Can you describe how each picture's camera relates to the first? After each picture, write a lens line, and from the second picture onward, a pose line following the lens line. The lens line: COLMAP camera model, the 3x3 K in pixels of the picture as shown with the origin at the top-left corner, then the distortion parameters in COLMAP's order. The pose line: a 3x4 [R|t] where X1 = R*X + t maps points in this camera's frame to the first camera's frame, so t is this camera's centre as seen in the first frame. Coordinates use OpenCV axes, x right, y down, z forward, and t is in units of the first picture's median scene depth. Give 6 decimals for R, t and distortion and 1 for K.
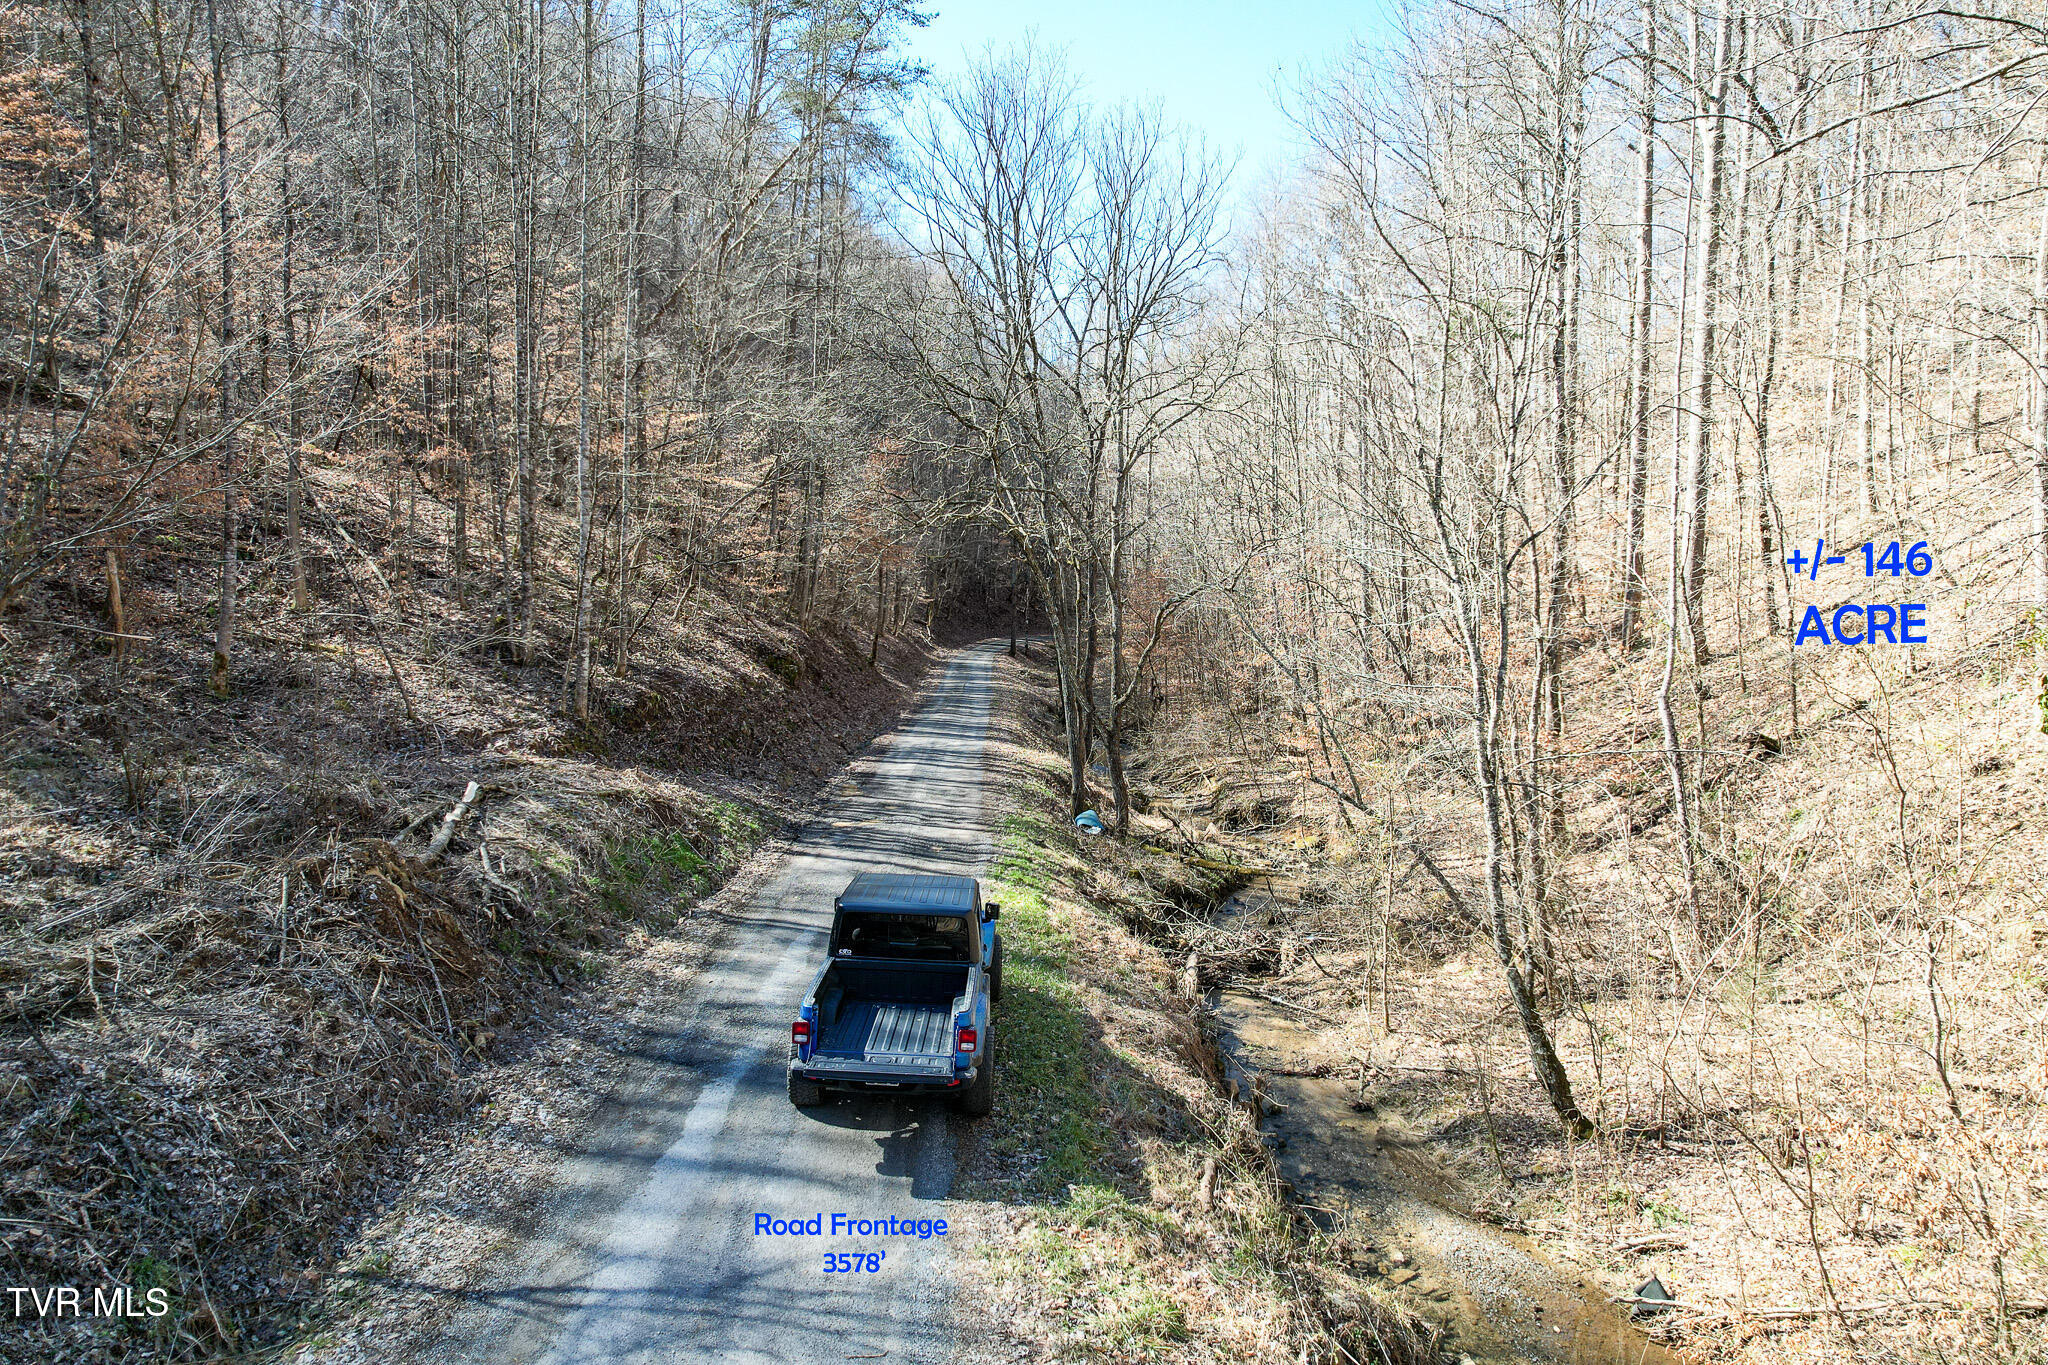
lens RADIAL K [[1307.5, 0, 1024.6], [0, 1307.5, 685.6], [0, 0, 1]] dist [-0.074232, 0.065976]
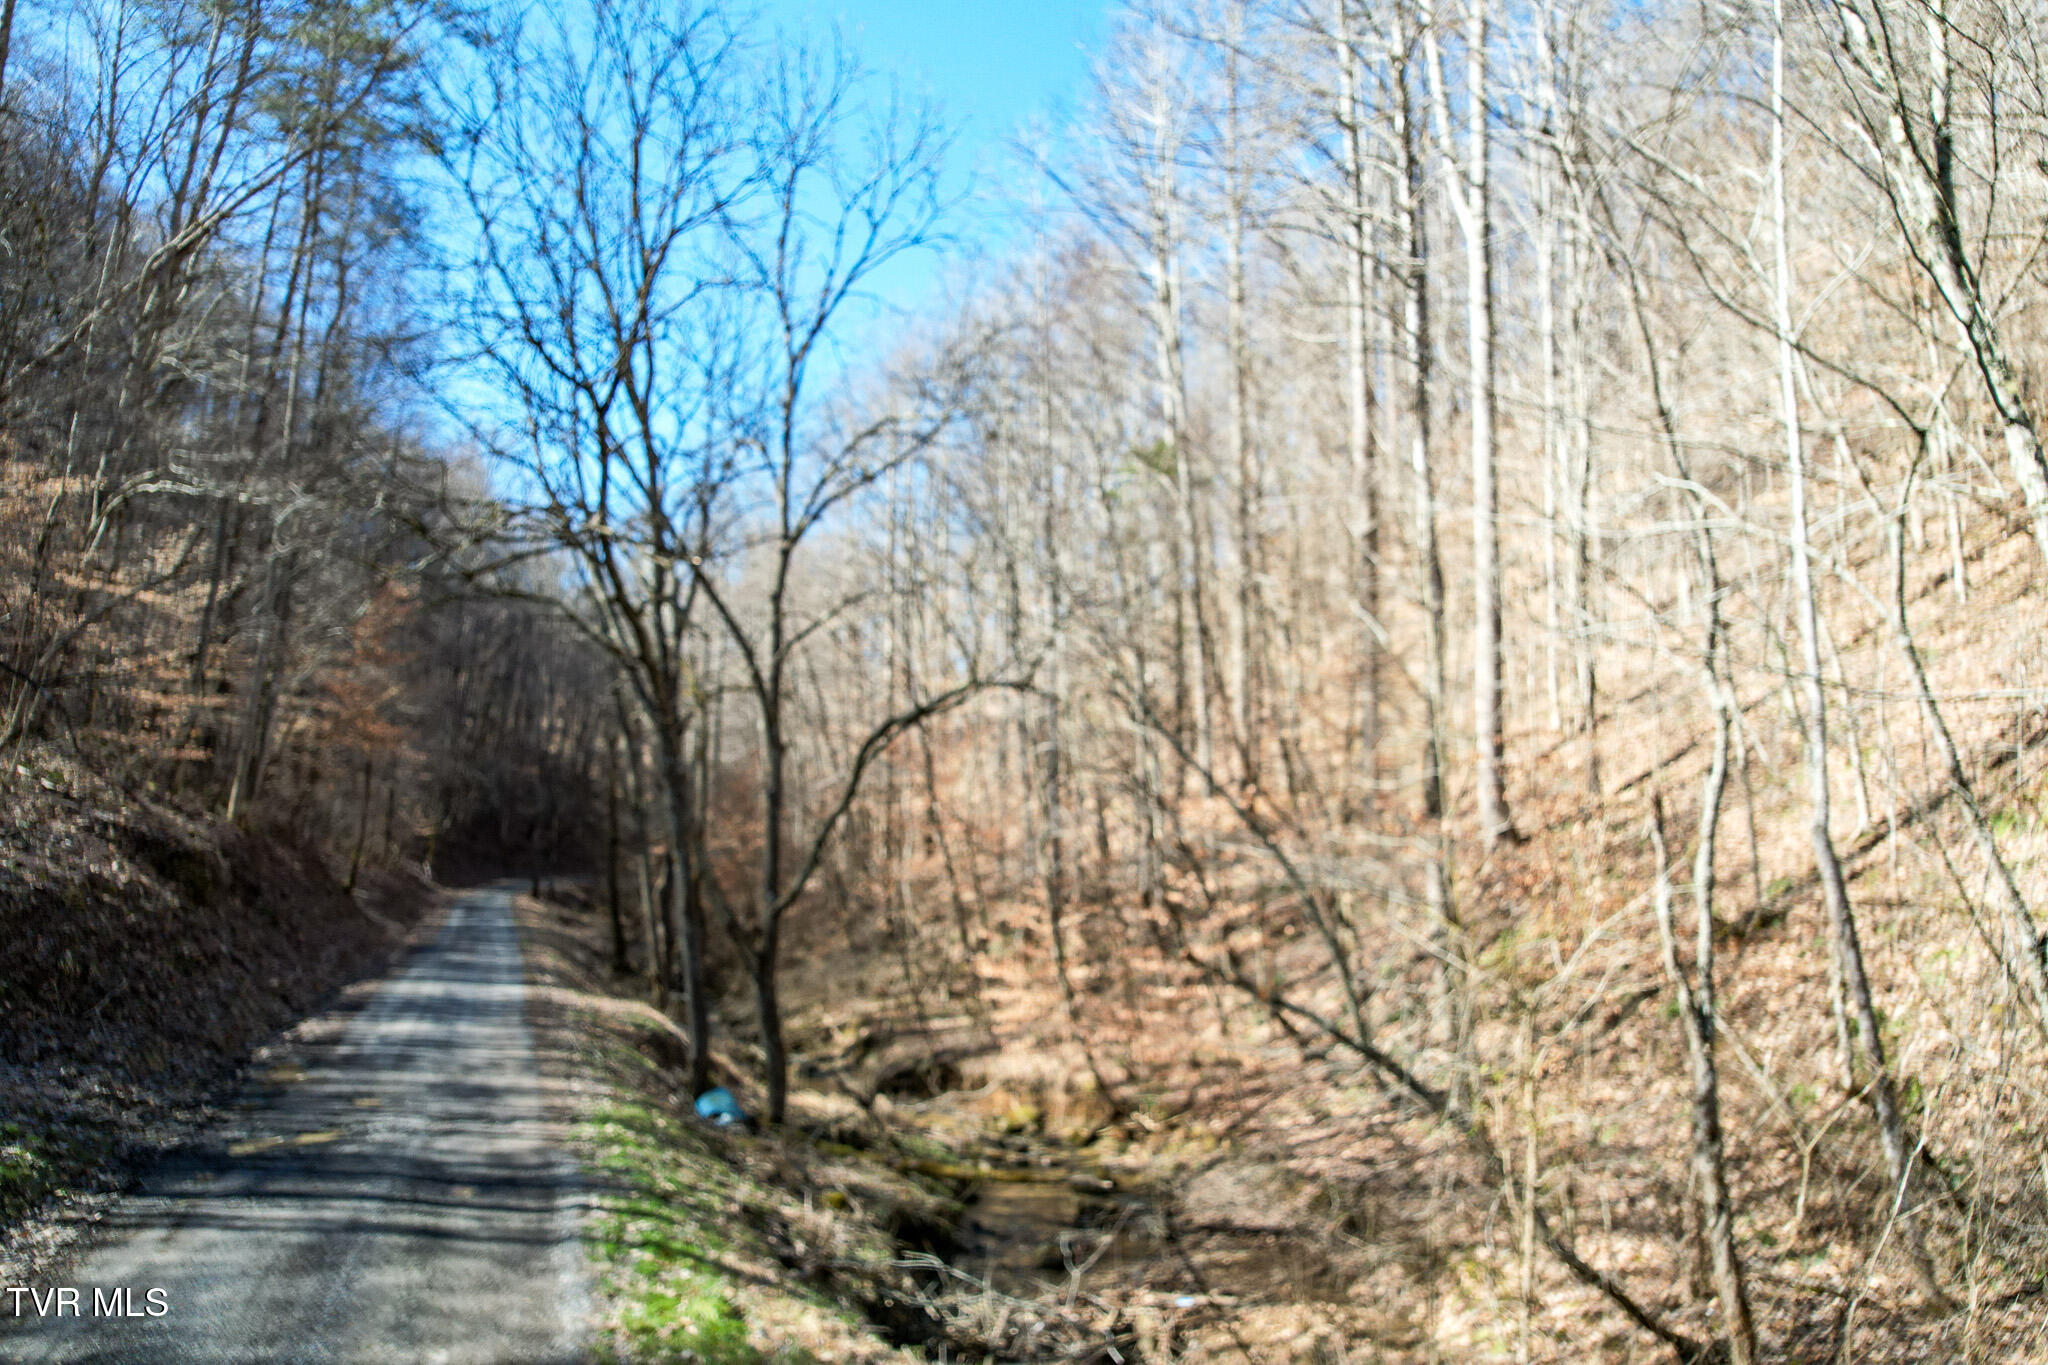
lens RADIAL K [[1307.5, 0, 1019.6], [0, 1307.5, 672.0], [0, 0, 1]] dist [-0.074232, 0.065976]
pose [[0.936614, 0.042672, 0.347754, -0.034448], [0.029274, 0.979553, -0.199043, 0.025332], [-0.349137, 0.196607, 0.916215, 0.310646]]
